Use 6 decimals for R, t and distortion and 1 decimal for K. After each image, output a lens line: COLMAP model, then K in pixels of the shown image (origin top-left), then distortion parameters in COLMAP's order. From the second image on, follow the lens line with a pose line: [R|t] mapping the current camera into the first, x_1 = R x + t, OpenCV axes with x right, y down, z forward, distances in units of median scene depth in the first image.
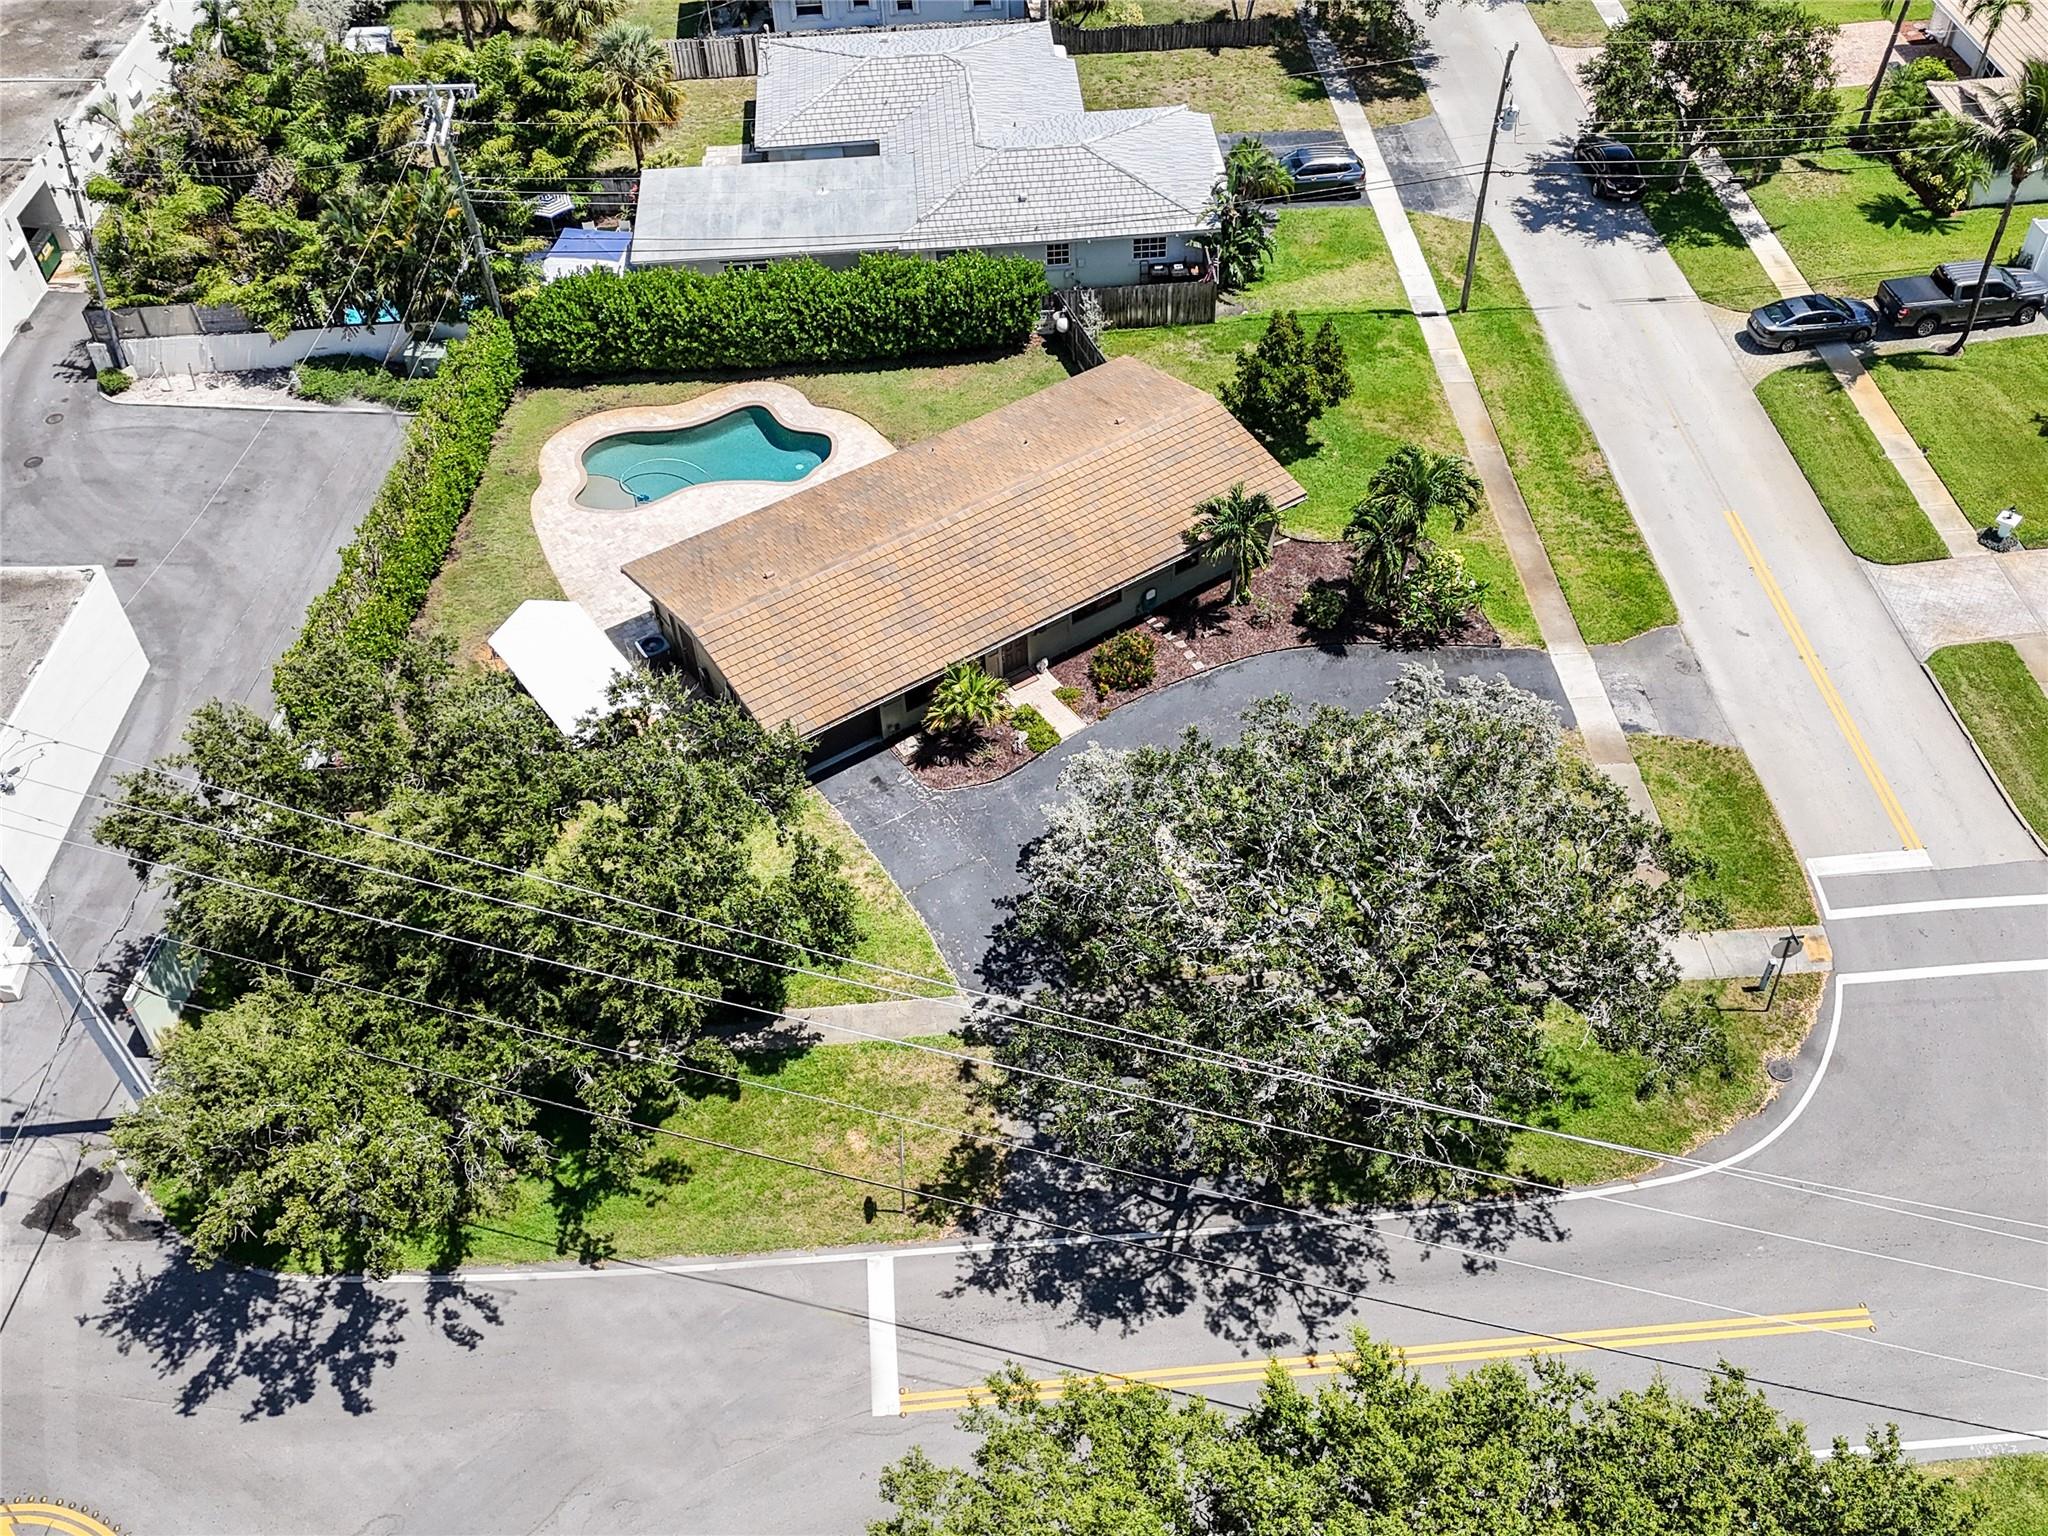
lens RADIAL K [[1900.1, 0, 1024.0], [0, 1900.1, 768.0], [0, 0, 1]] dist [0.060581, -0.008020]
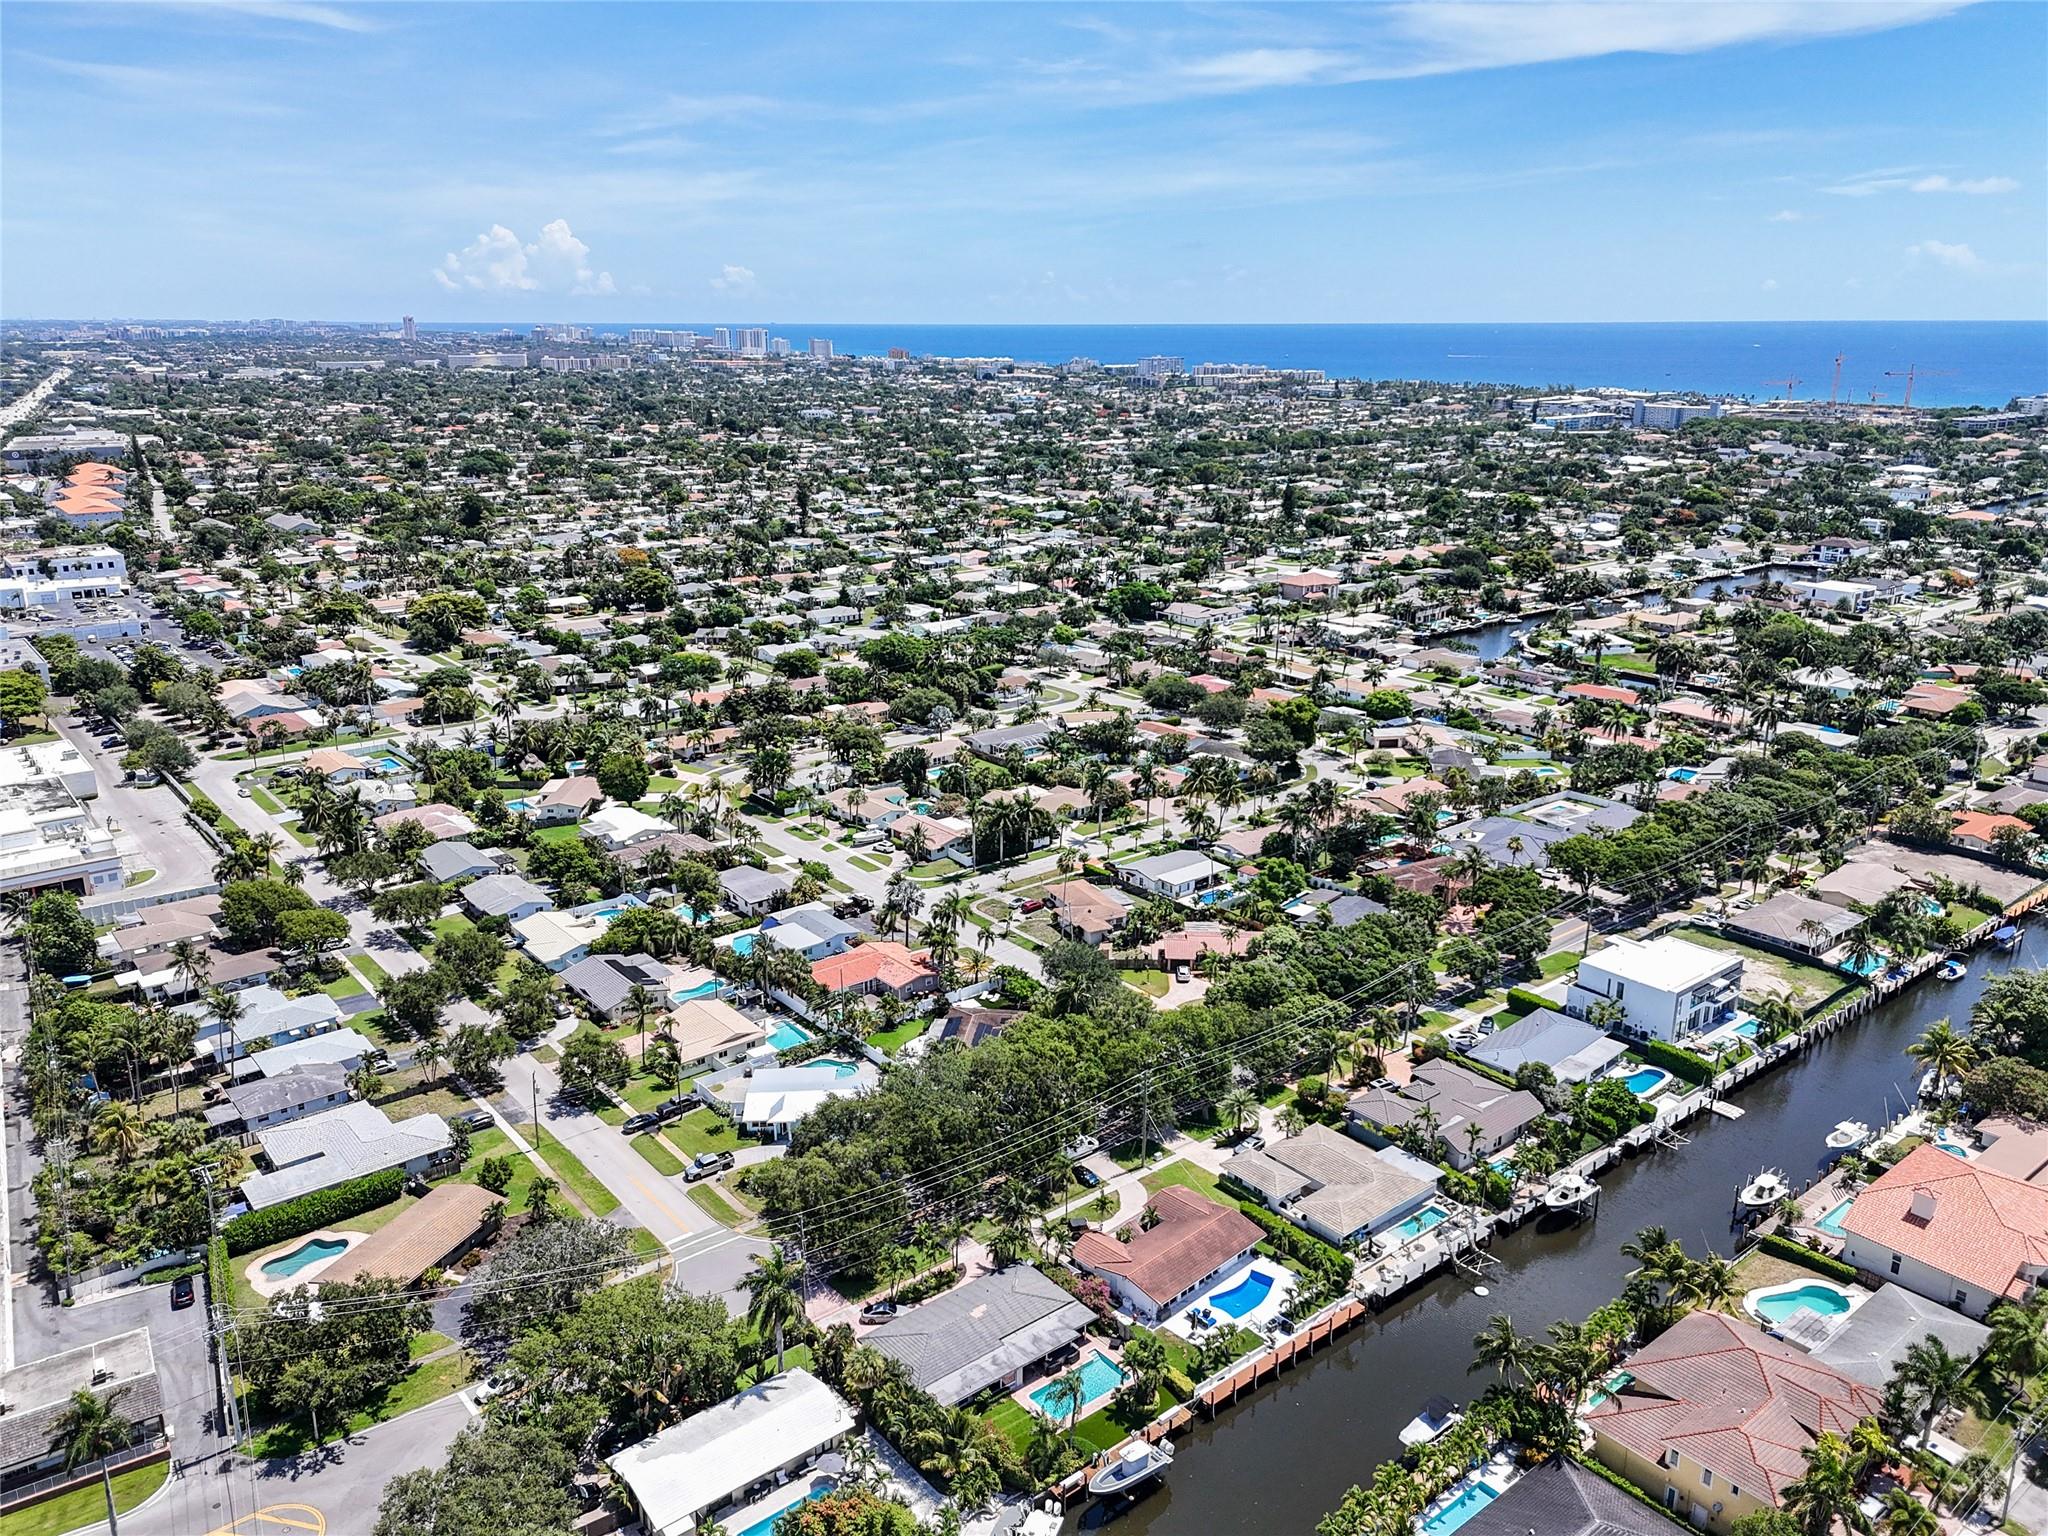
lens RADIAL K [[1470.2, 0, 1024.0], [0, 1470.2, 768.0], [0, 0, 1]] dist [0.099234, -0.097794]
pose [[0.814735, -0.127097, 0.565732, -0.463462], [0.391112, 0.840760, -0.374372, 0.504743], [-0.428063, 0.526278, 0.734706, -1.602937]]
